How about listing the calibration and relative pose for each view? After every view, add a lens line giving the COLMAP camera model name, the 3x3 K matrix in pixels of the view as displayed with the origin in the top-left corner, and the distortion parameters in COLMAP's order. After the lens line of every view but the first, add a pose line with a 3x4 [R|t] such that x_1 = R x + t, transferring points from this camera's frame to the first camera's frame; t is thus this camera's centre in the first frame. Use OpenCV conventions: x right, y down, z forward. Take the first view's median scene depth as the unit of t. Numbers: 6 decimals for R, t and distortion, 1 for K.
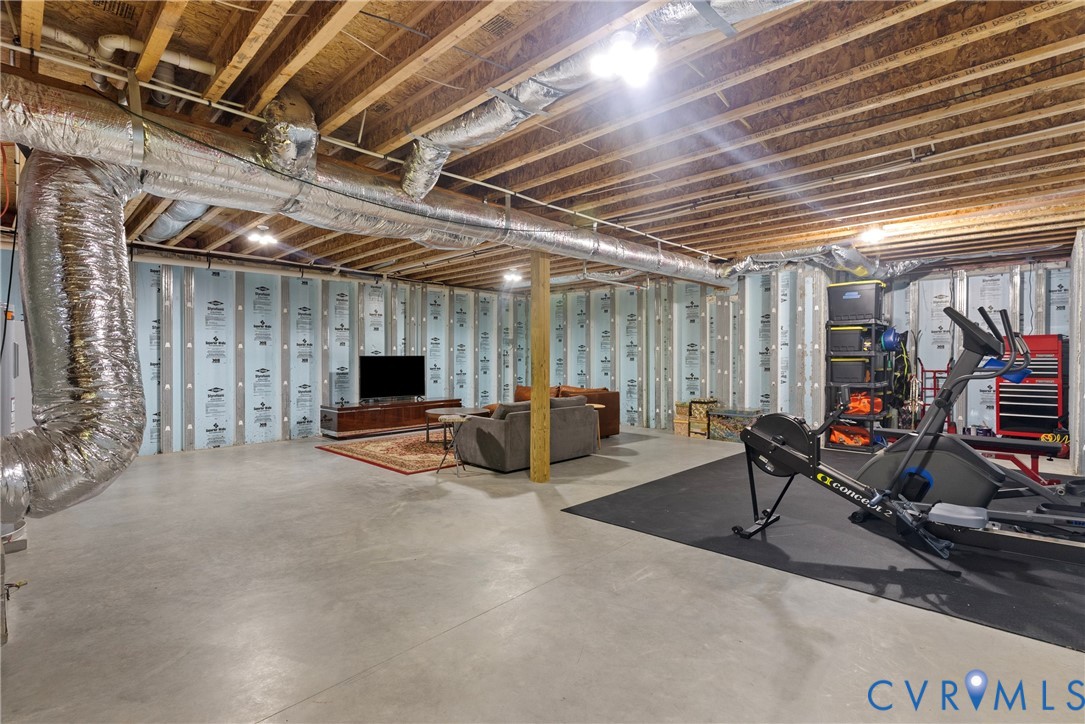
lens RADIAL K [[519.7, 0, 543.2], [0, 519.7, 360.3], [0, 0, 1]] dist [0.001048, 0.001281]
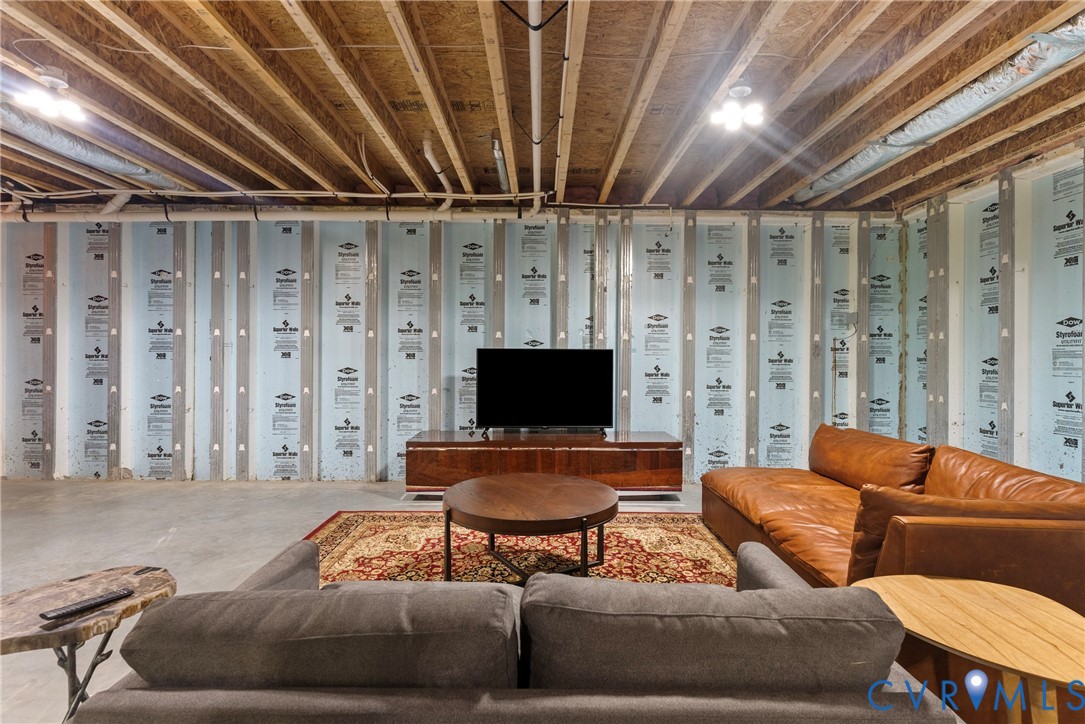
lens RADIAL K [[519.7, 0, 542.2], [0, 519.7, 354.6], [0, 0, 1]] dist [0.001048, 0.001281]
pose [[0.706095, 0.007815, -0.708074, 0.082333], [-0.011428, 0.999935, -0.000360, -0.002442], [0.708025, 0.008346, 0.706138, 0.602326]]
